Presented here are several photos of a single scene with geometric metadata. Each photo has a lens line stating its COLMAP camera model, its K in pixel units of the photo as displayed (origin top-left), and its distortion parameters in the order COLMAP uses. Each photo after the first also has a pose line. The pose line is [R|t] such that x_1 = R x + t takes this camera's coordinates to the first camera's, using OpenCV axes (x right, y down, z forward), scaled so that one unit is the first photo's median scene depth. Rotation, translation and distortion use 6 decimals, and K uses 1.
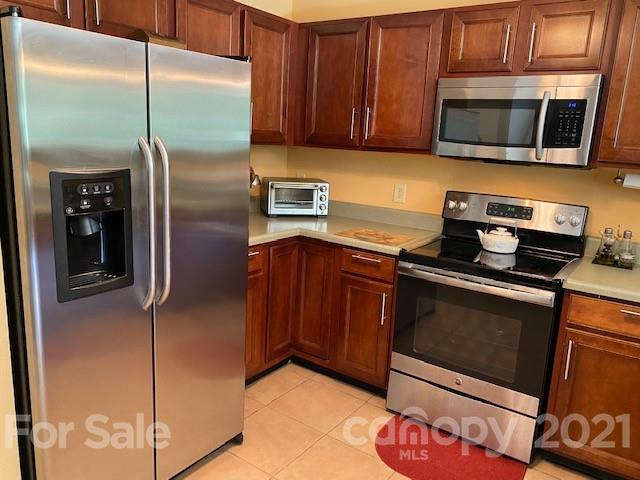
lens RADIAL K [[494.8, 0, 321.4], [0, 494.8, 236.8], [0, 0, 1]] dist [0.042512, -0.047245]
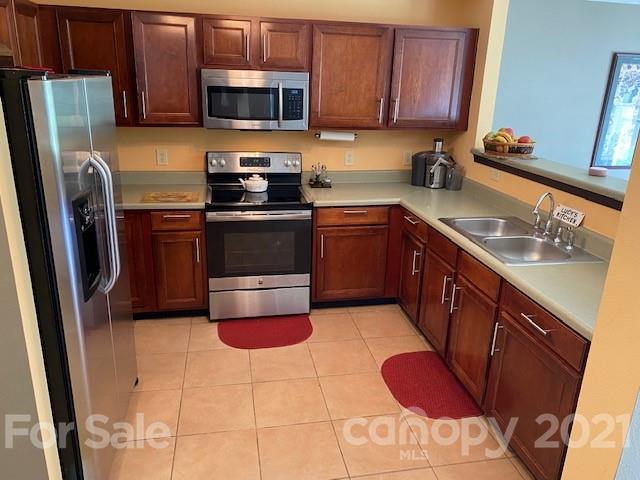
lens RADIAL K [[494.8, 0, 317.3], [0, 494.8, 241.0], [0, 0, 1]] dist [0.042512, -0.047245]
pose [[0.687150, -0.256629, 0.679682, -0.566750], [0.151133, 0.965562, 0.211775, -0.114329], [-0.710622, -0.042799, 0.702271, -0.159441]]
